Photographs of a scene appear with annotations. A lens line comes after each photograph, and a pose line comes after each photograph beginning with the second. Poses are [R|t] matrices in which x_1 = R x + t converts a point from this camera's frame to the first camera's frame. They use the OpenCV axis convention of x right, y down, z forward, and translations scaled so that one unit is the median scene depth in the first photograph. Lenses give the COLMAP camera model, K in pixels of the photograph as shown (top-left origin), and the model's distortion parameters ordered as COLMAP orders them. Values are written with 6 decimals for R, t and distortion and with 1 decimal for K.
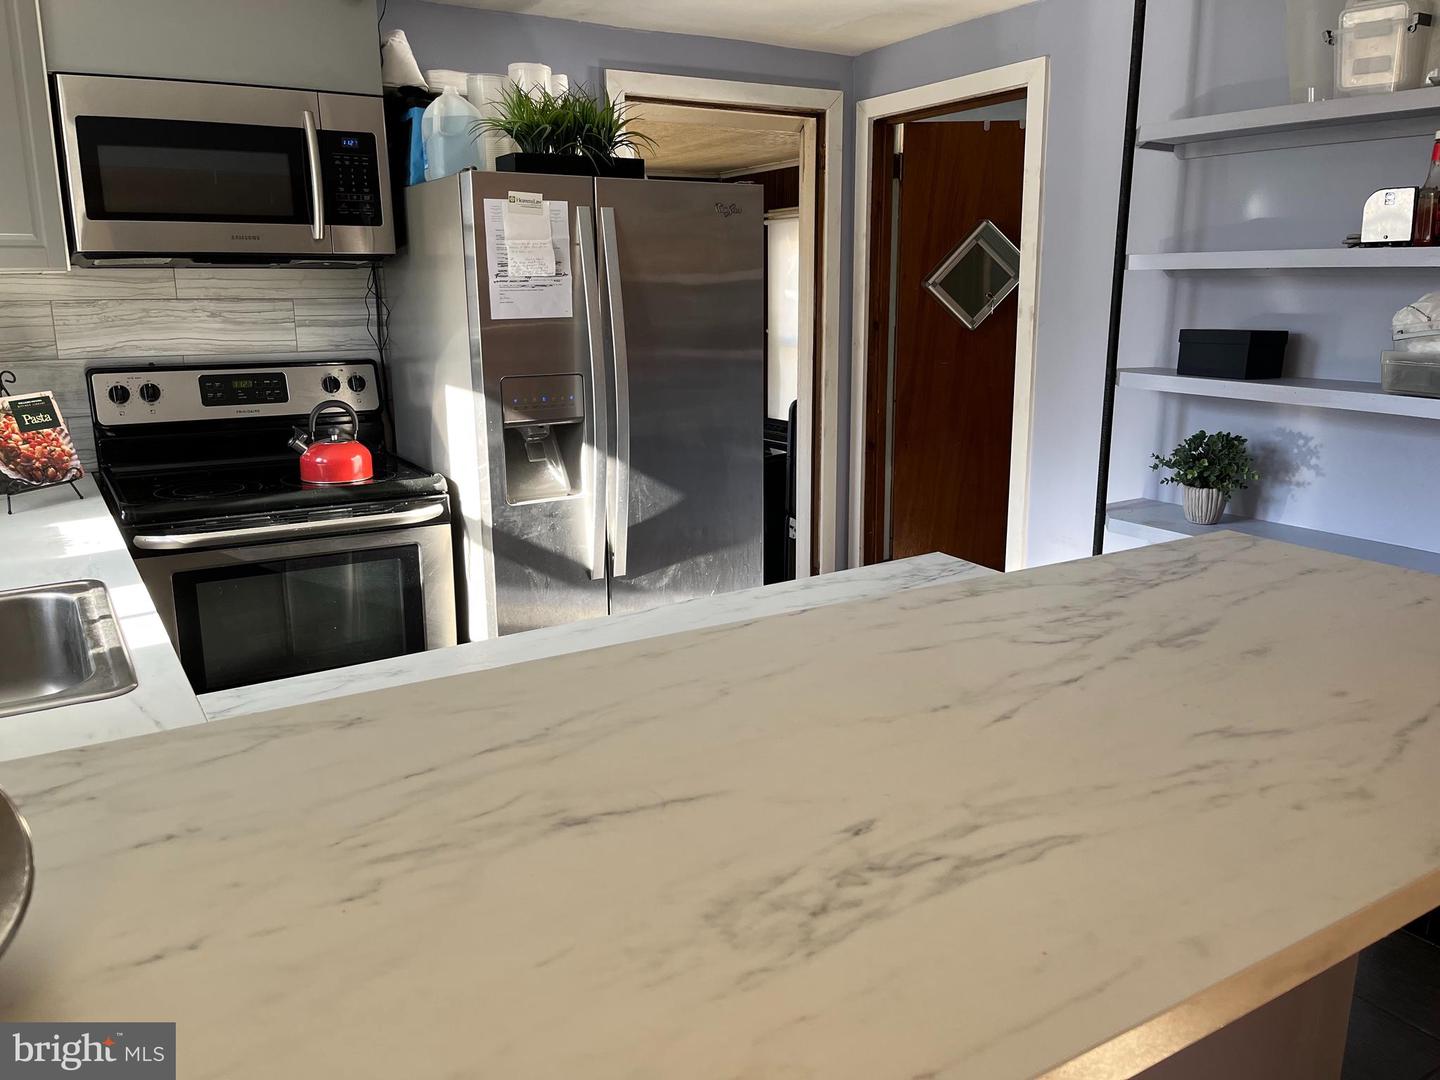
lens RADIAL K [[1080.9, 0, 718.2], [0, 1080.9, 530.7], [0, 0, 1]] dist [0.057054, -0.075159]
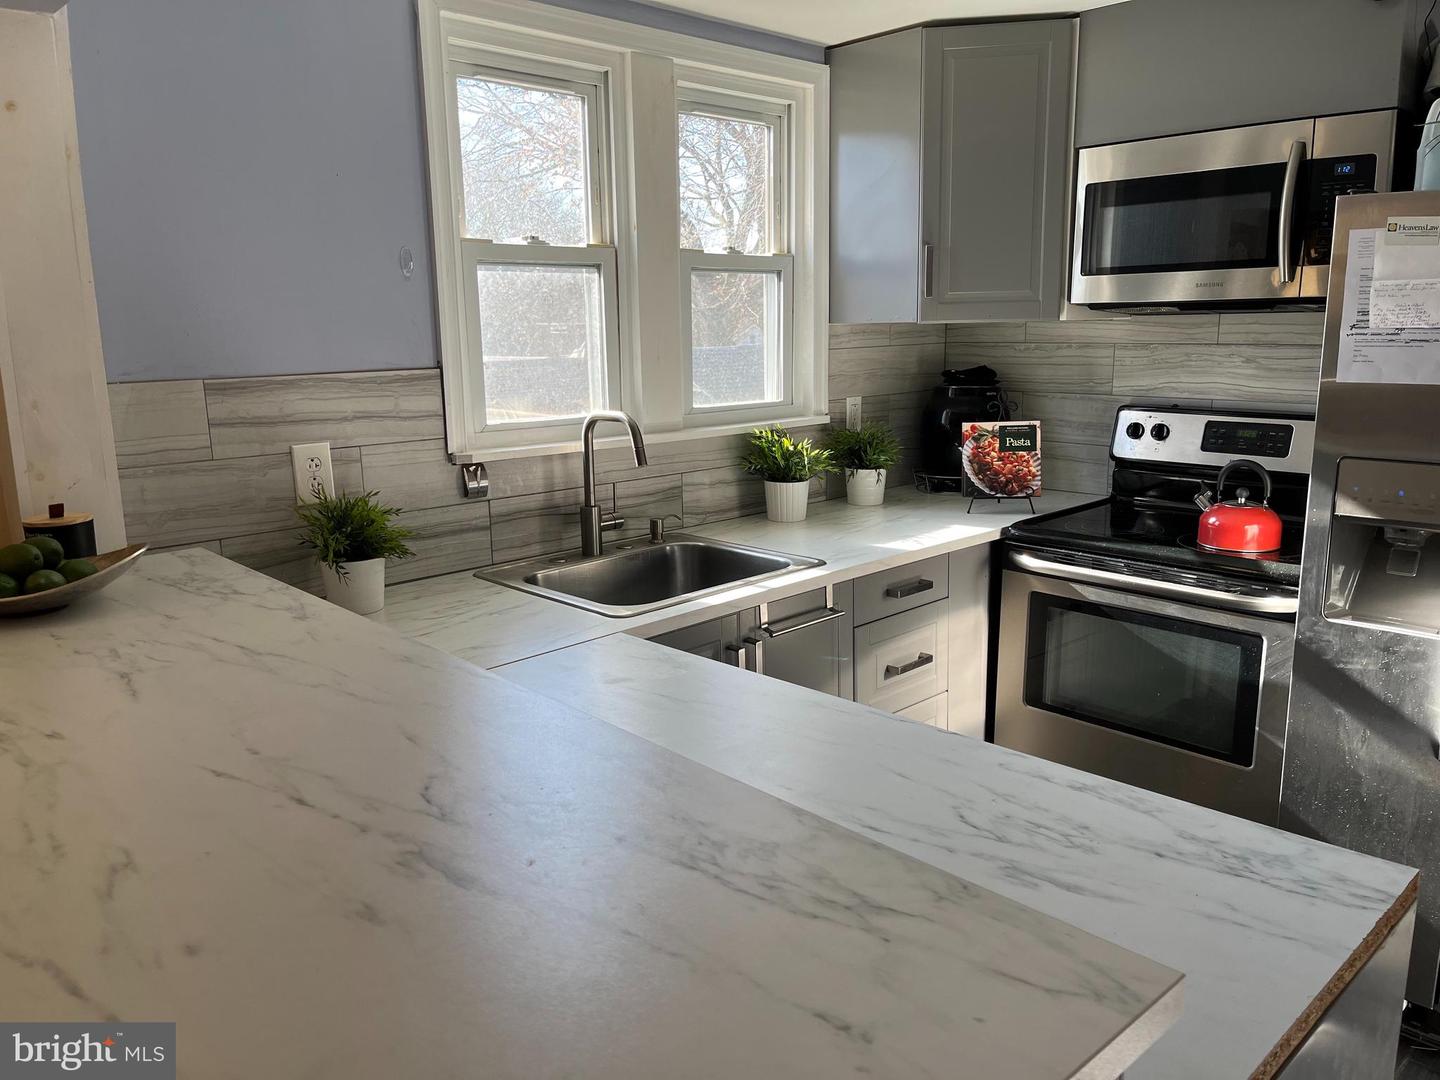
lens RADIAL K [[1080.9, 0, 718.2], [0, 1080.9, 530.7], [0, 0, 1]] dist [0.057054, -0.075159]
pose [[0.208189, 0.191588, -0.959141, 0.440514], [-0.207015, 0.967043, 0.148233, -0.107294], [0.955930, 0.167696, 0.240989, 0.373464]]
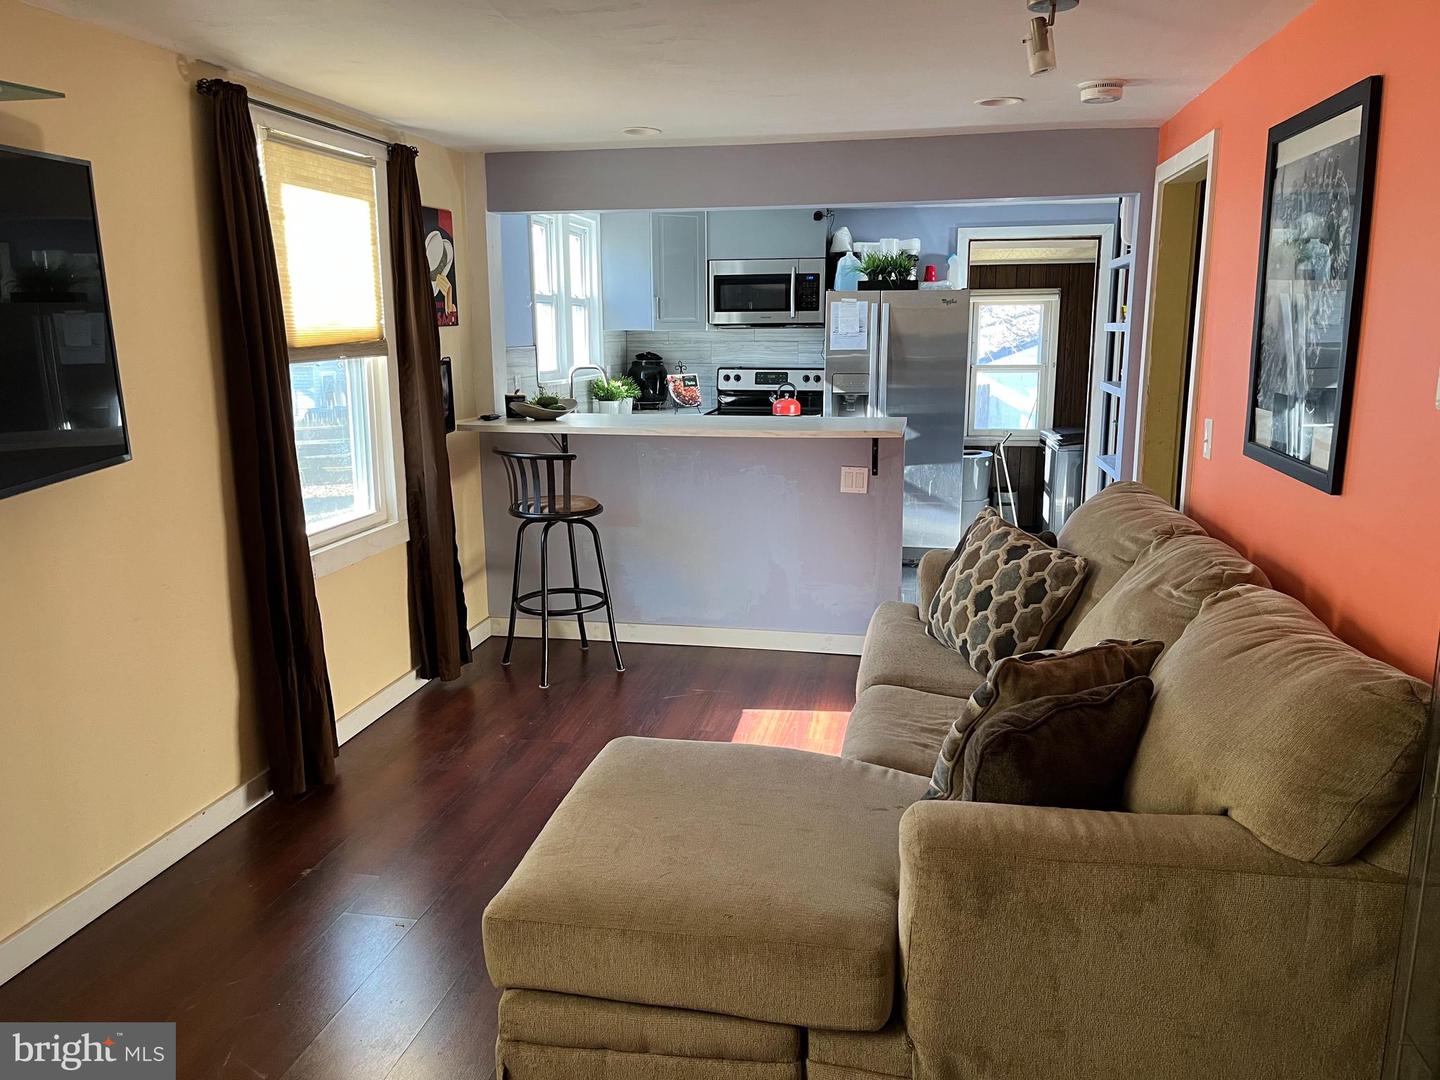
lens RADIAL K [[1080.9, 0, 718.2], [0, 1080.9, 530.7], [0, 0, 1]] dist [0.057054, -0.075159]
pose [[0.746350, 0.126662, -0.653390, 1.176725], [-0.151942, 0.988225, 0.018013, 0.192677], [0.647978, 0.085833, 0.756807, -0.928742]]
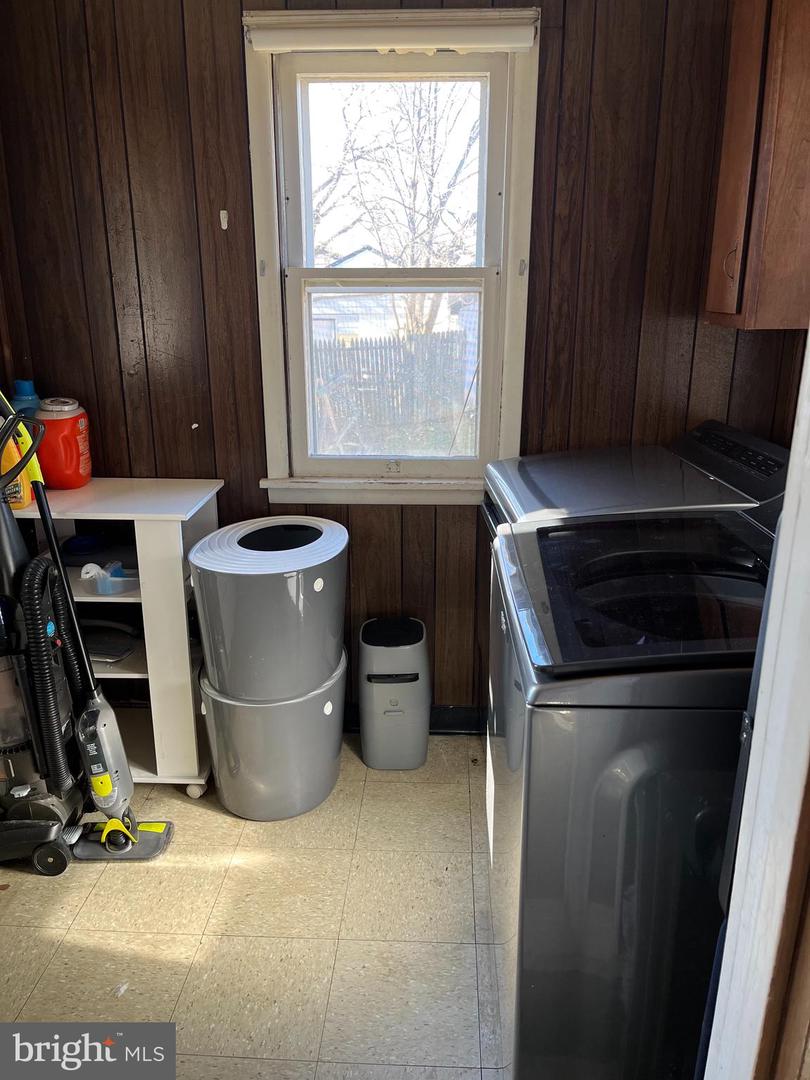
lens RADIAL K [[810.7, 0, 405.0], [0, 810.7, 540.0], [0, 0, 1]] dist [0.057054, -0.075159]
pose [[0.830047, 0.178926, -0.528211, 0.150752], [-0.133496, 0.983347, 0.123320, -0.195887], [0.541480, -0.031848, 0.840110, 1.318925]]
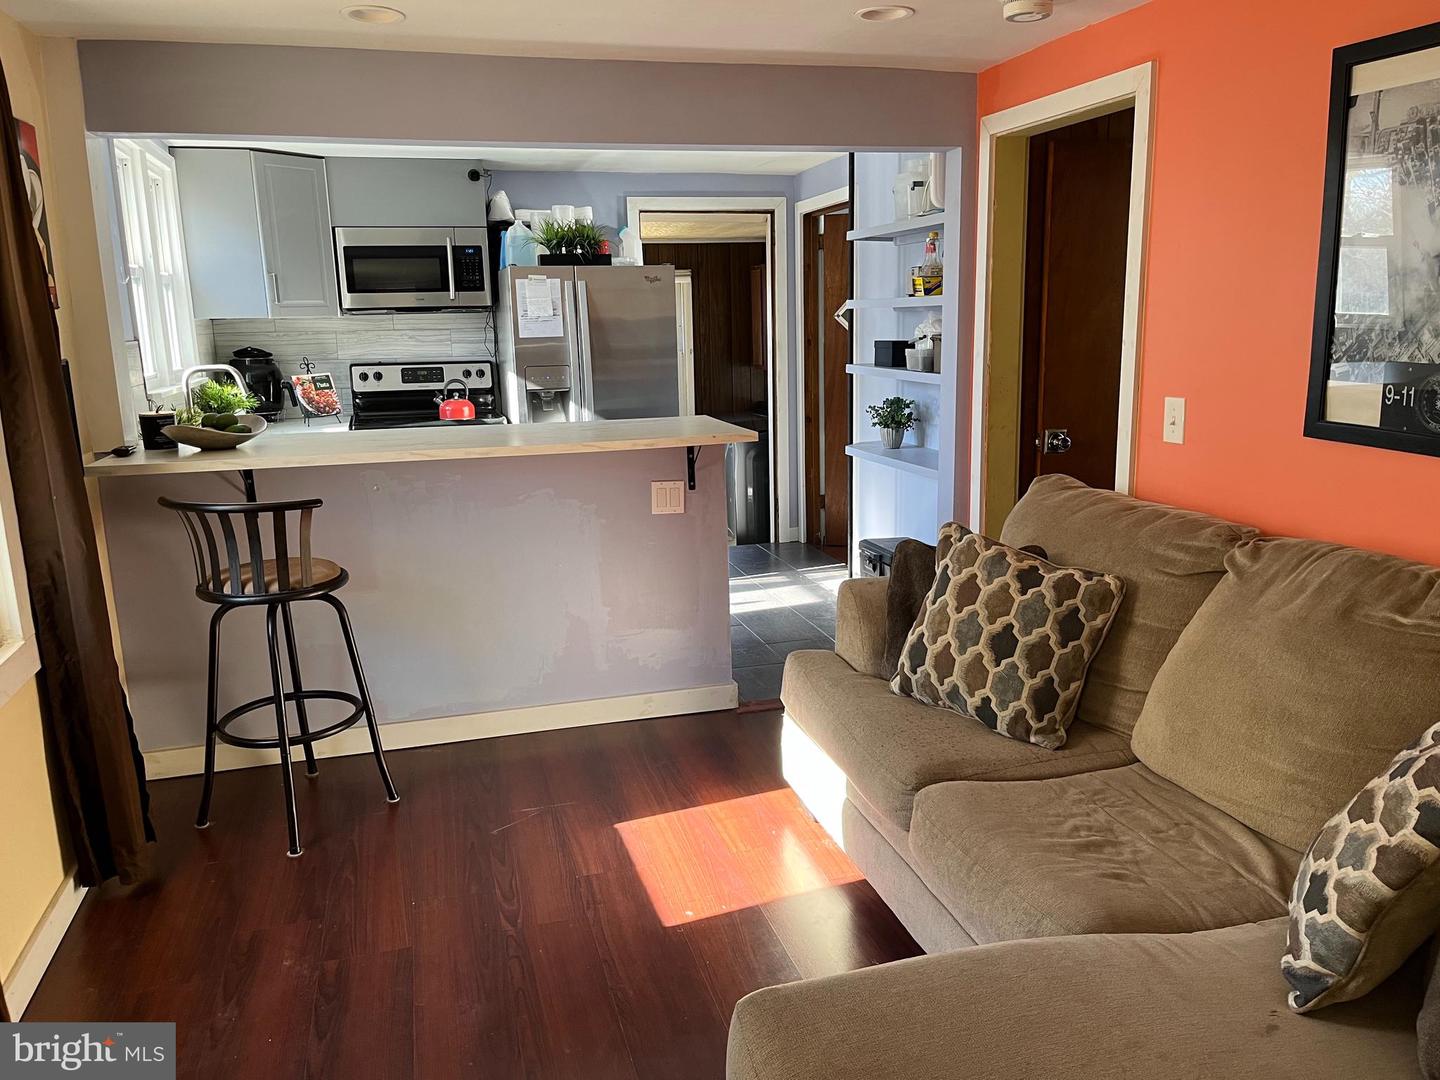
lens RADIAL K [[1080.9, 0, 718.2], [0, 1080.9, 530.7], [0, 0, 1]] dist [0.057054, -0.075159]
pose [[0.965231, 0.037344, -0.258716, 0.643223], [-0.043892, 0.998844, -0.019578, 0.177792], [0.257686, 0.030253, 0.965755, -0.799915]]
